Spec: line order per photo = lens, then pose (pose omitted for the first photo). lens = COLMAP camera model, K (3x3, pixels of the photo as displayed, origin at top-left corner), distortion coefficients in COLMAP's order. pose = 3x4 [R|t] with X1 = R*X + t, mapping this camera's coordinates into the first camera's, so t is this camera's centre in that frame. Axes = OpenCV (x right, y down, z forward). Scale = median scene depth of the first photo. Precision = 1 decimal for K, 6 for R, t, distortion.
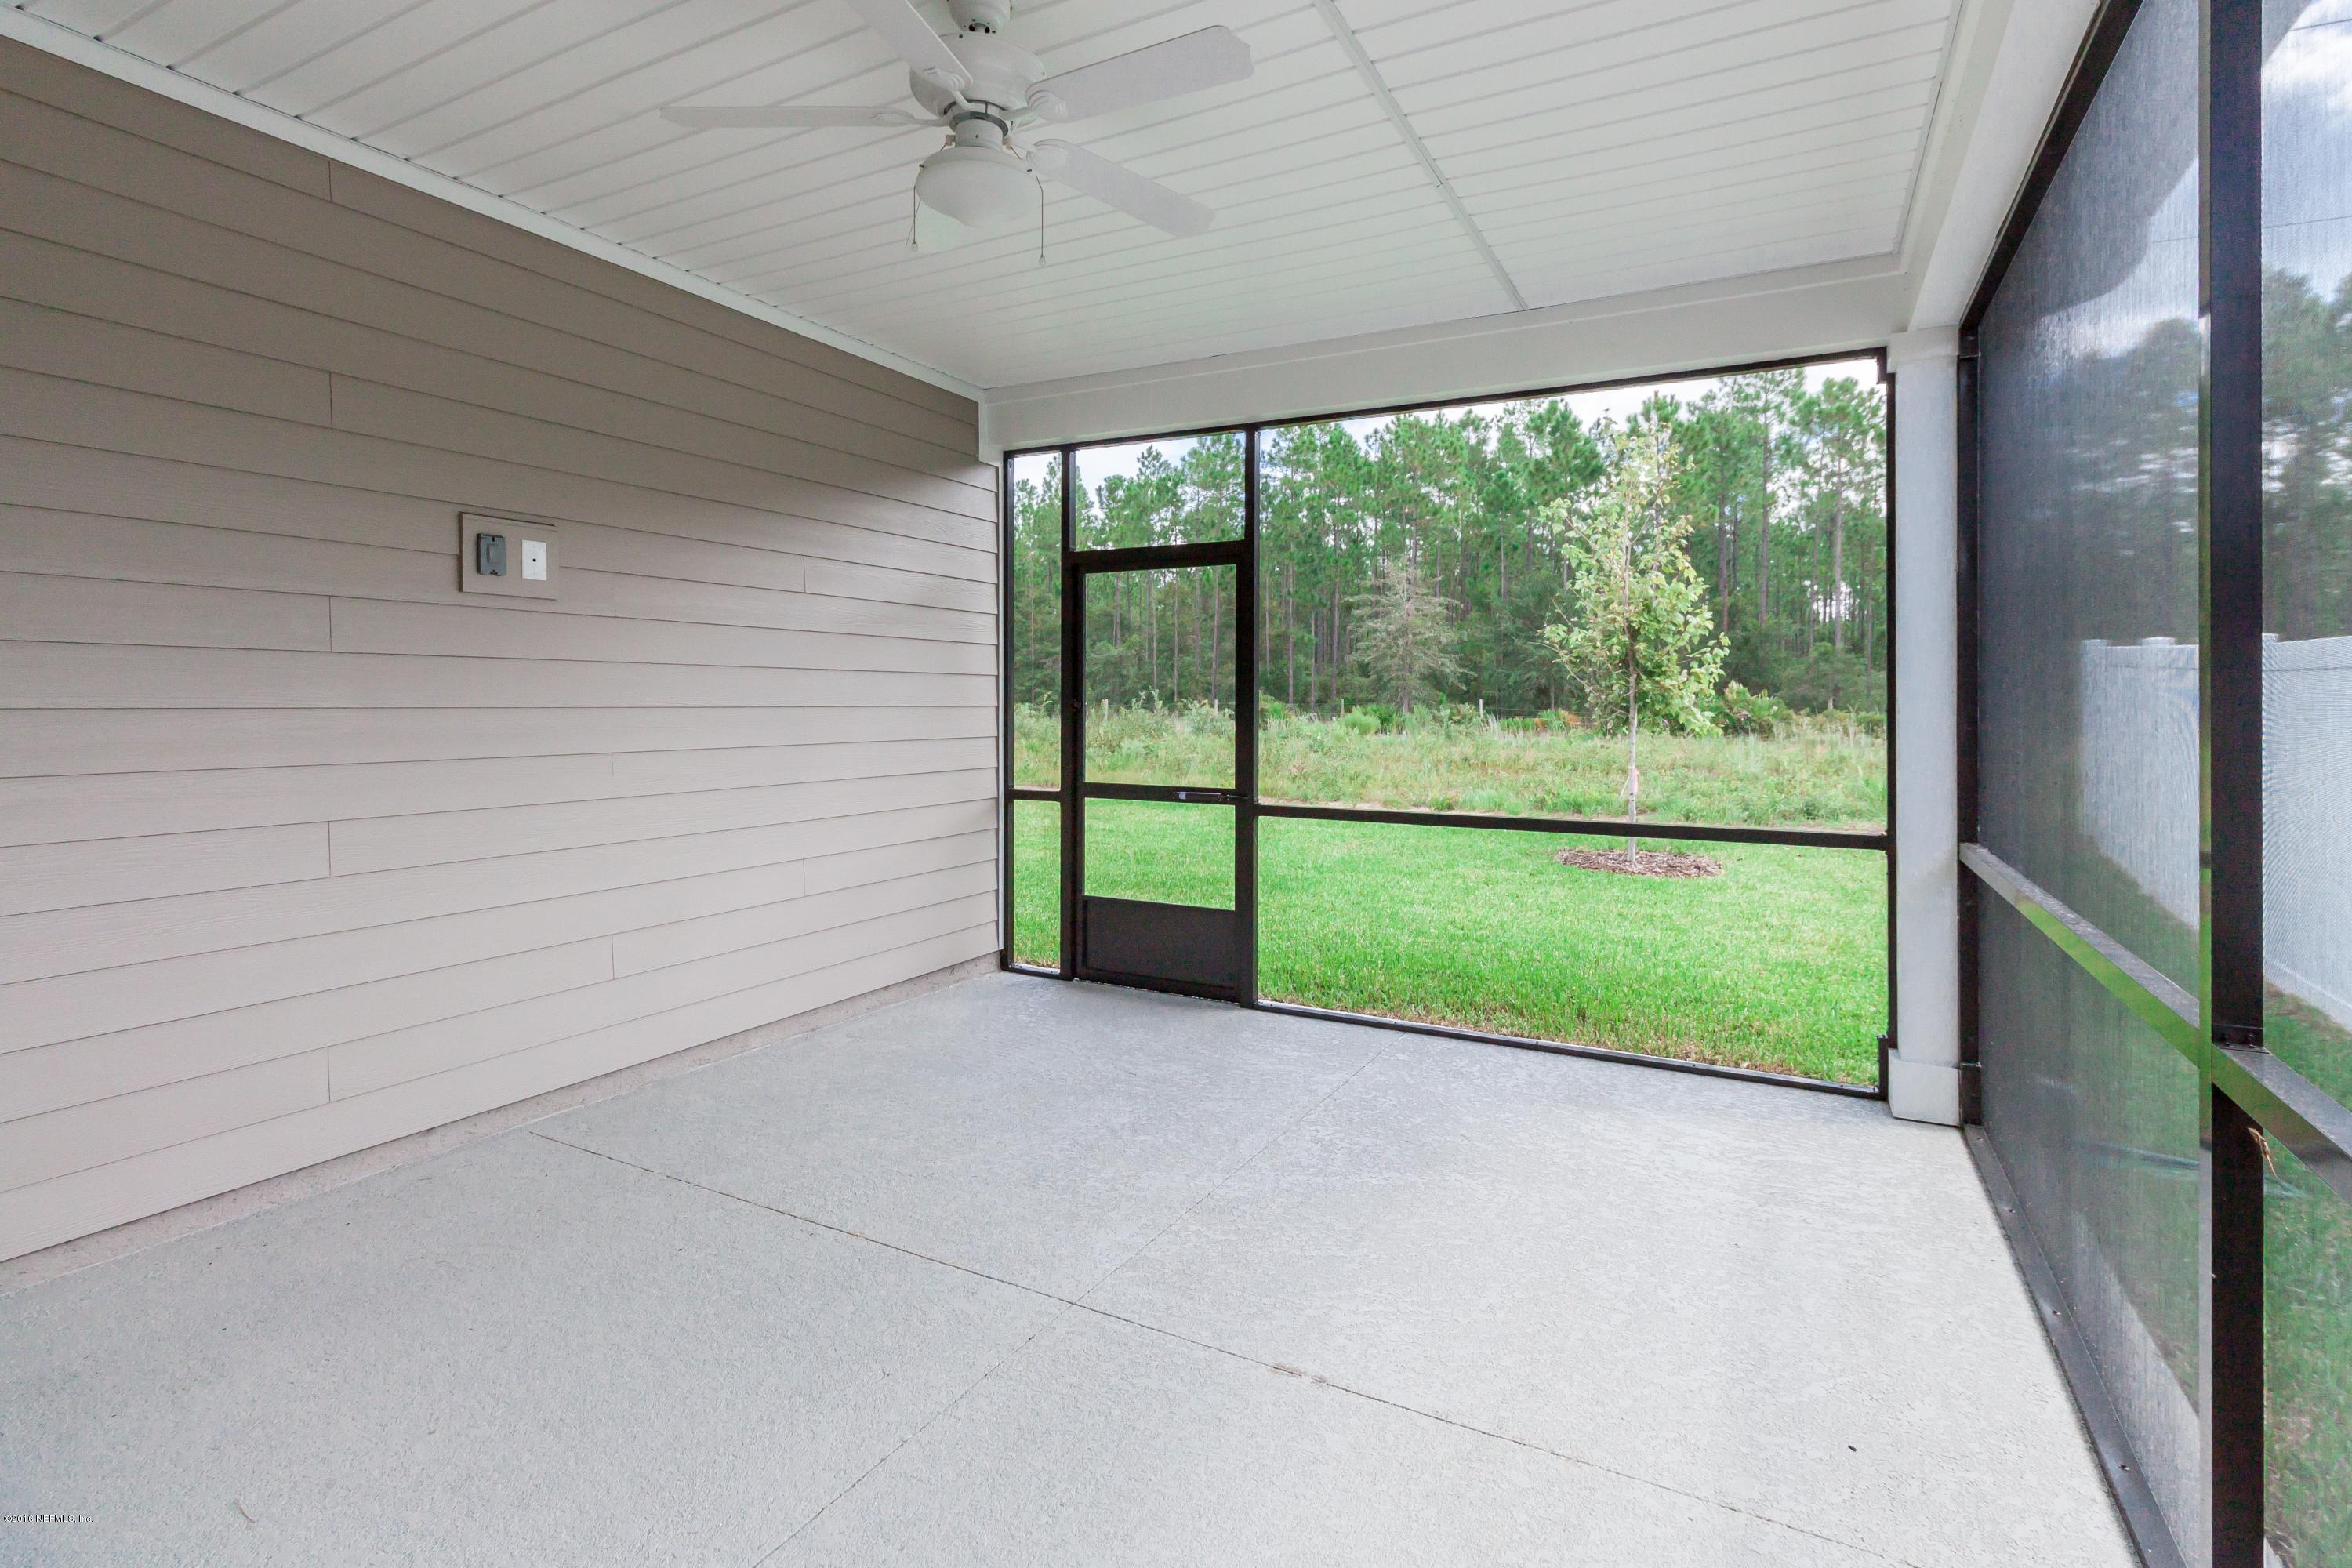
lens RADIAL K [[1125.3, 0, 1149.7], [0, 1125.3, 720.6], [0, 0, 1]] dist [0.002995, 0.000255]
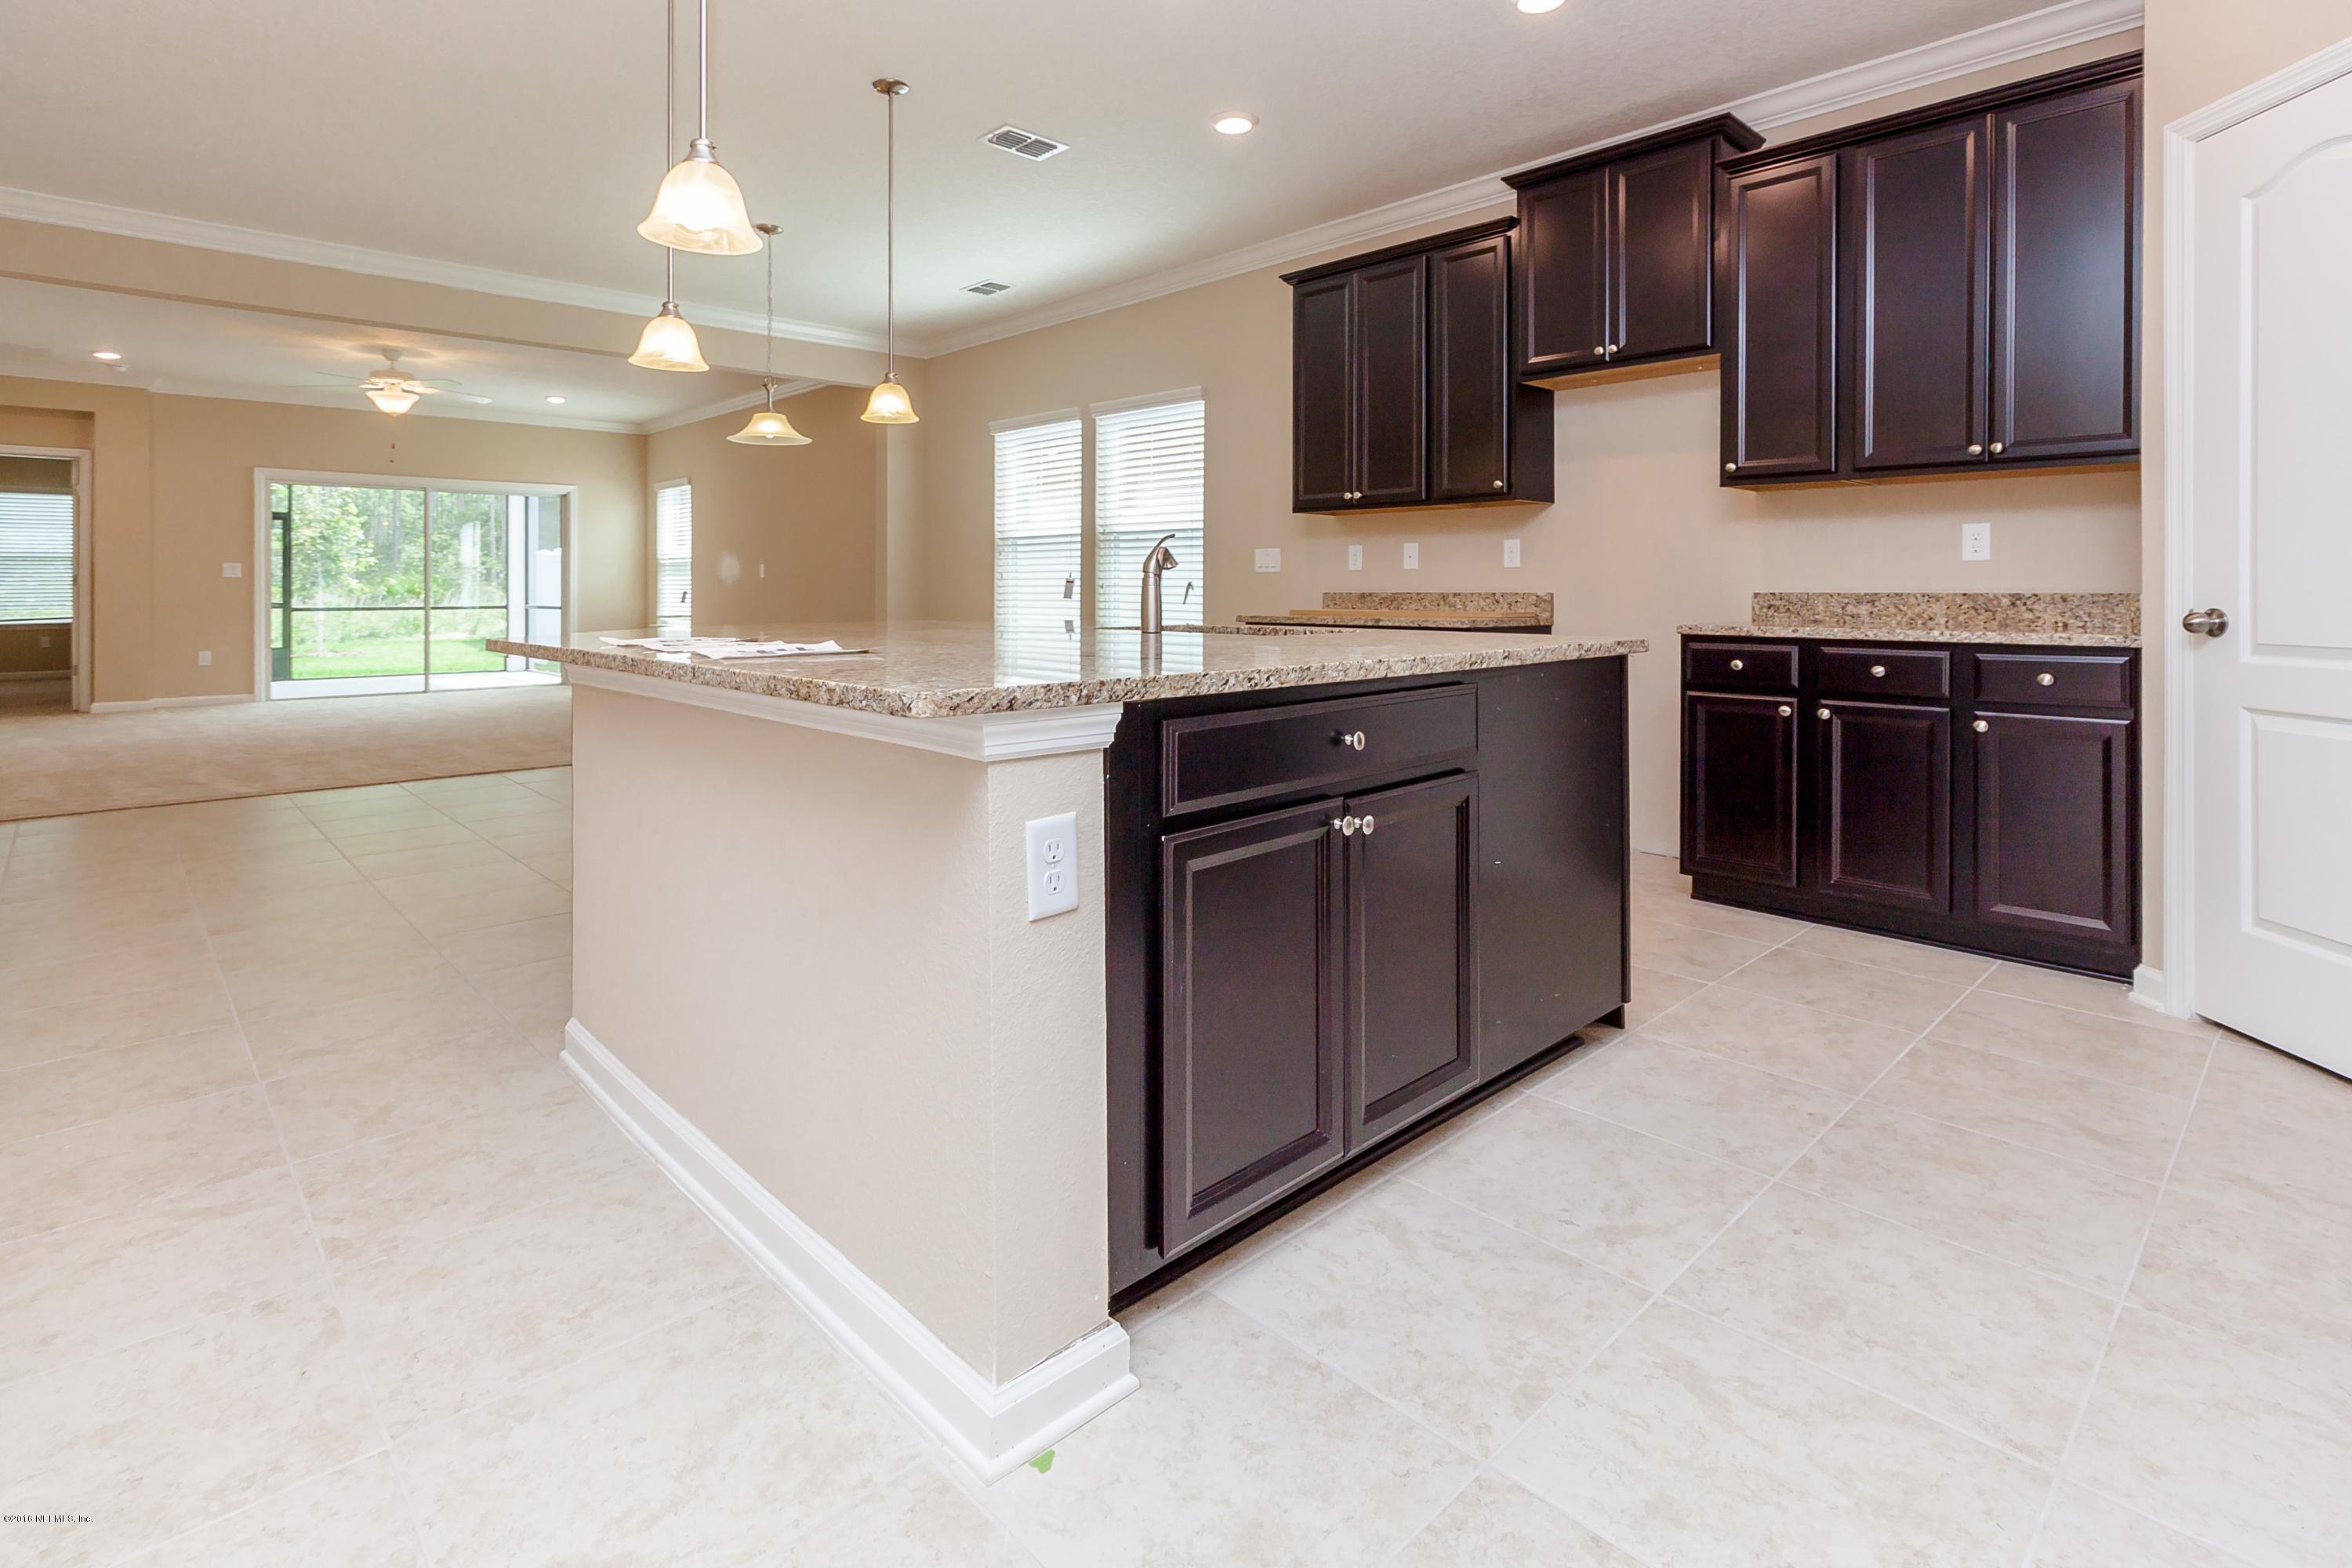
lens RADIAL K [[1147.6, 0, 1178.5], [0, 1147.6, 588.7], [0, 0, 1]] dist [0.010900, 0.000295]
pose [[0.298485, -0.005084, 0.954401, -1.827093], [0.016879, 0.999858, 0.000048, 0.058821], [-0.954265, 0.016095, 0.298529, -1.805301]]
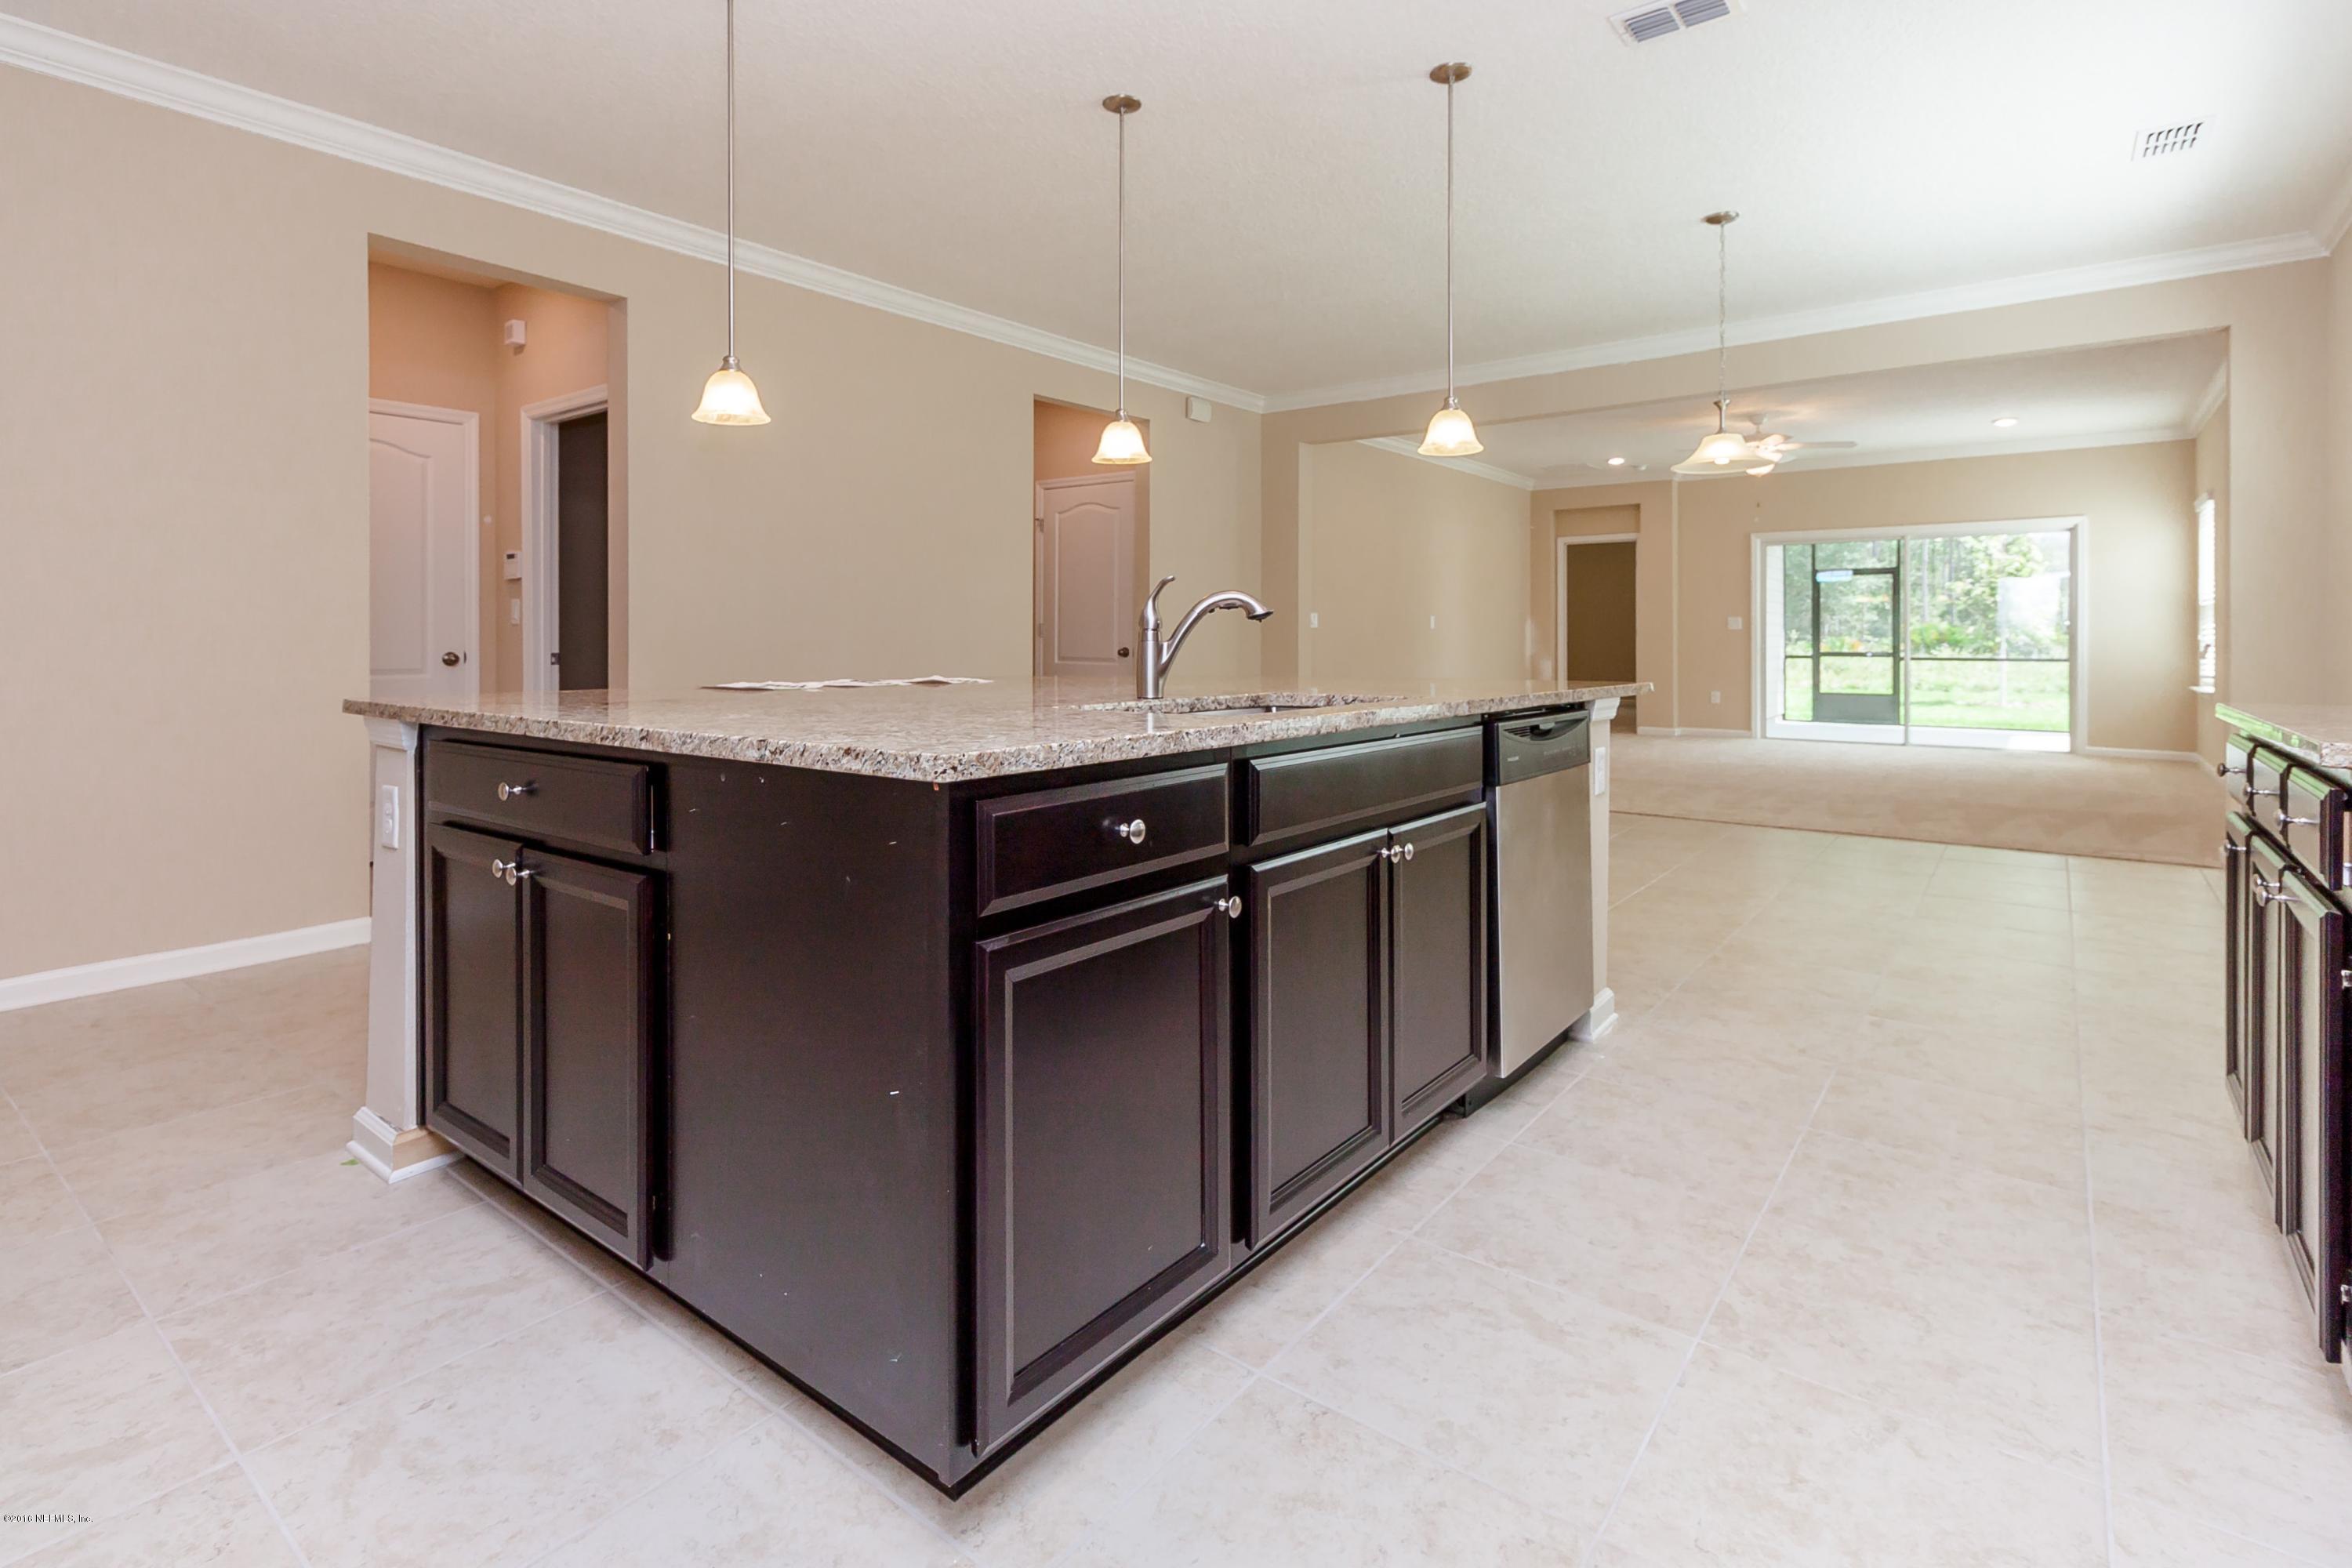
lens RADIAL K [[1126.1, 0, 1158.6], [0, 1126.1, 642.0], [0, 0, 1]] dist [0.005821, 0.000115]
pose [[0.986949, -0.003947, -0.160987, -1.242817], [0.001937, 0.999918, -0.012643, 0.063173], [0.161024, 0.012166, 0.986876, -2.060227]]
